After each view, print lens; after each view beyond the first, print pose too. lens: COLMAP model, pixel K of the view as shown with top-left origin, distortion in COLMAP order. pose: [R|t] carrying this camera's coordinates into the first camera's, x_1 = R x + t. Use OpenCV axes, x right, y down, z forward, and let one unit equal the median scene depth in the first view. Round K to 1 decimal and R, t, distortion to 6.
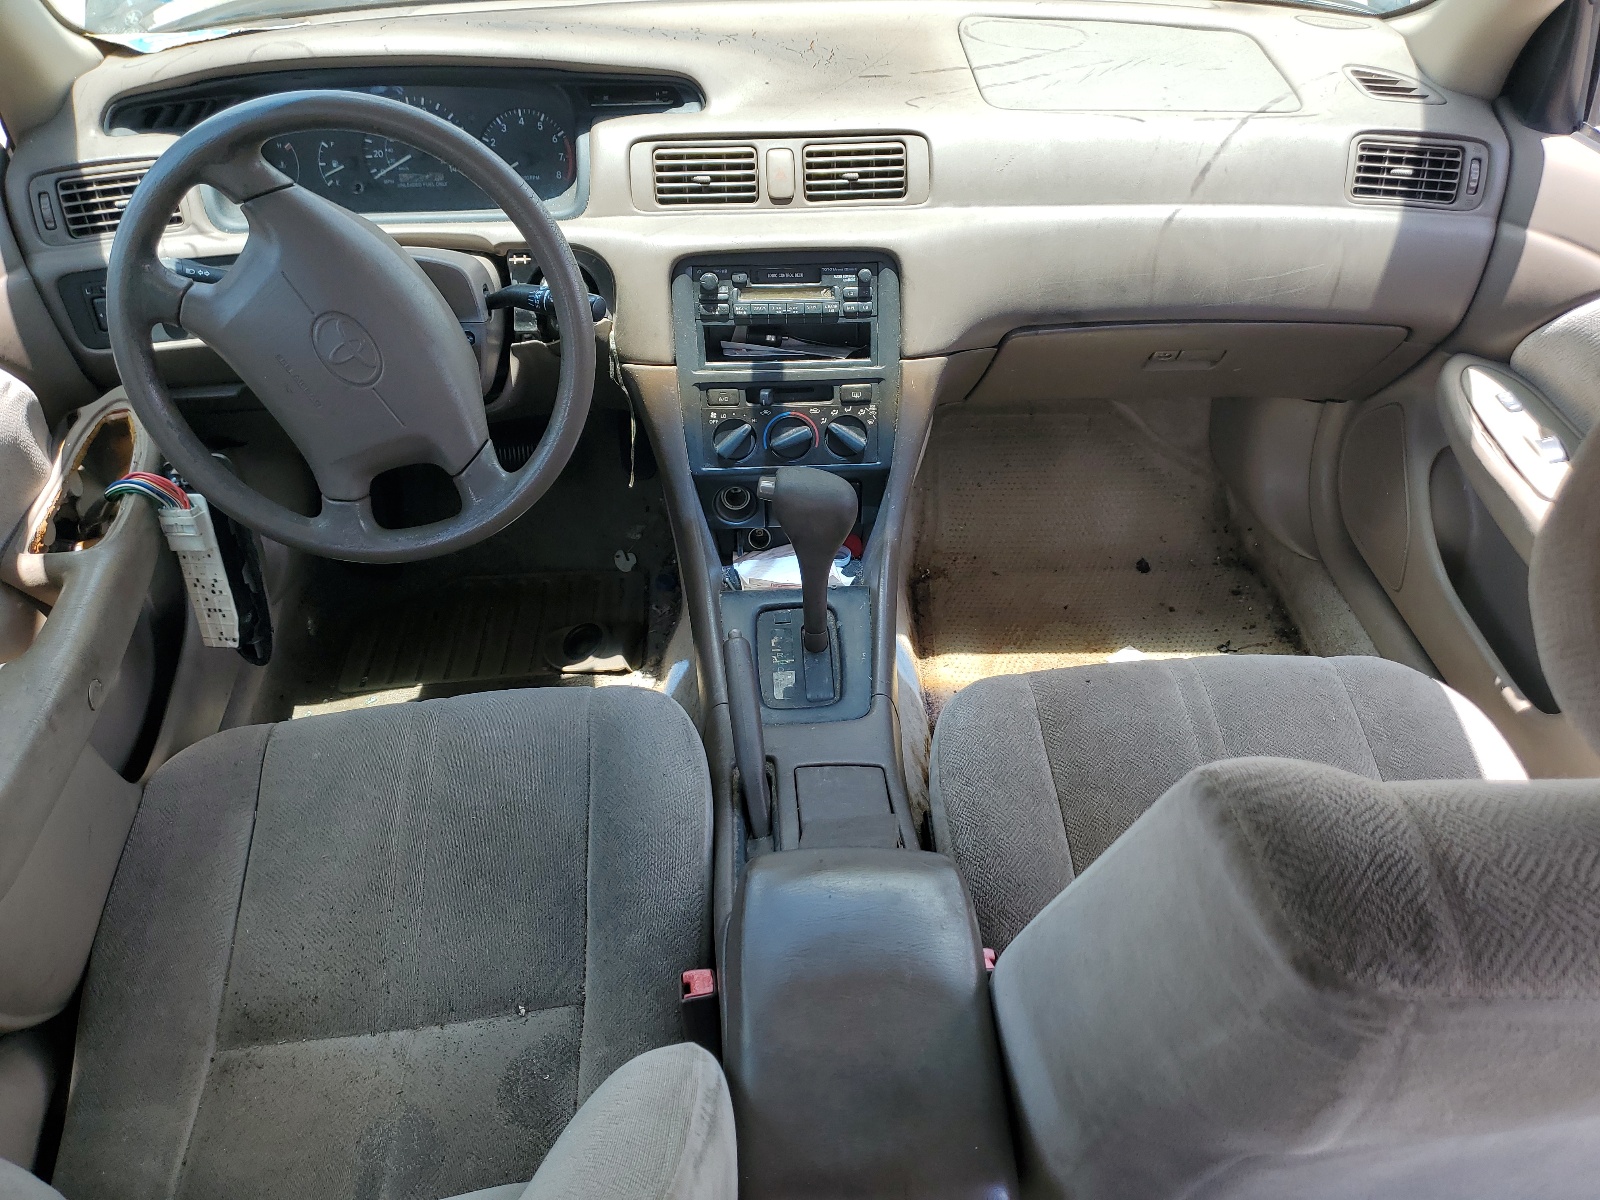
lens RADIAL K [[1224.9, 0, 800.0], [0, 1224.9, 600.0], [0, 0, 1]] dist [0.034582, -0.001321]
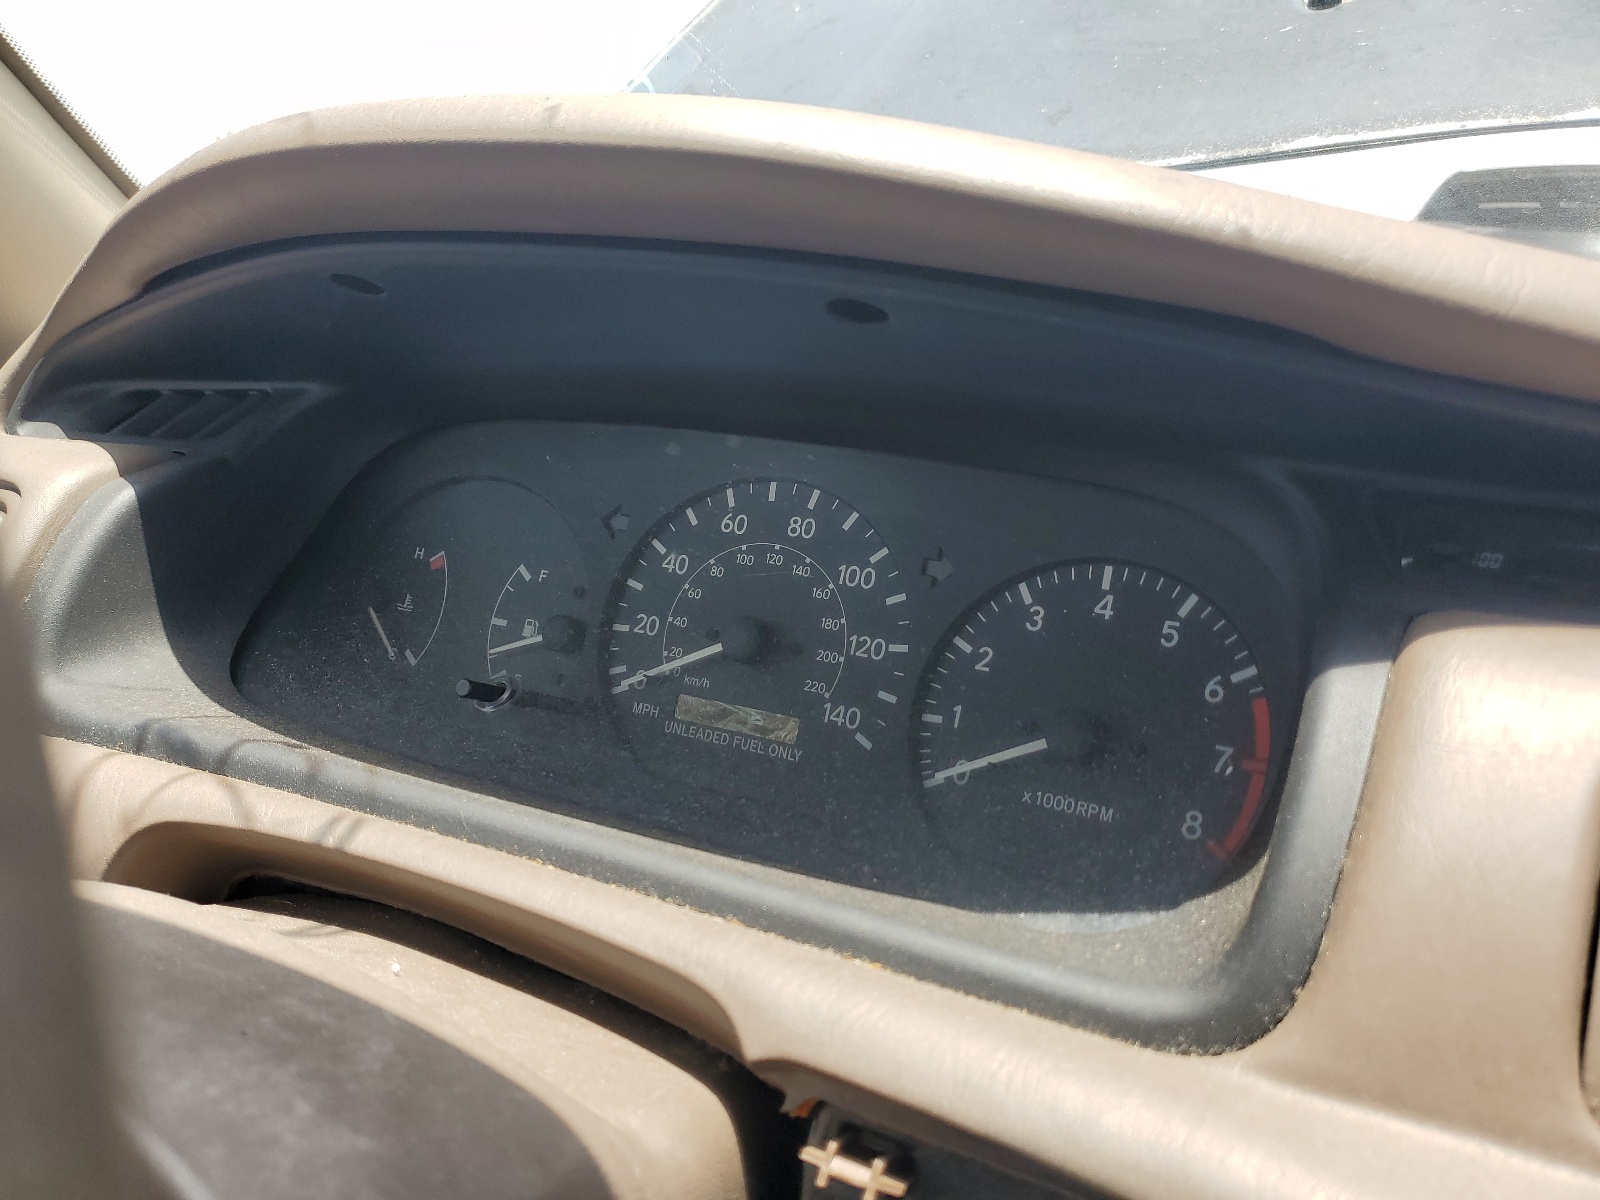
lens RADIAL K [[1224.9, 0, 800.0], [0, 1224.9, 600.0], [0, 0, 1]] dist [0.034582, -0.001321]
pose [[0.836577, 0.158401, -0.524450, -0.146685], [-0.391293, 0.842773, -0.369626, -0.274183], [0.383443, 0.514434, 0.767026, 0.795873]]
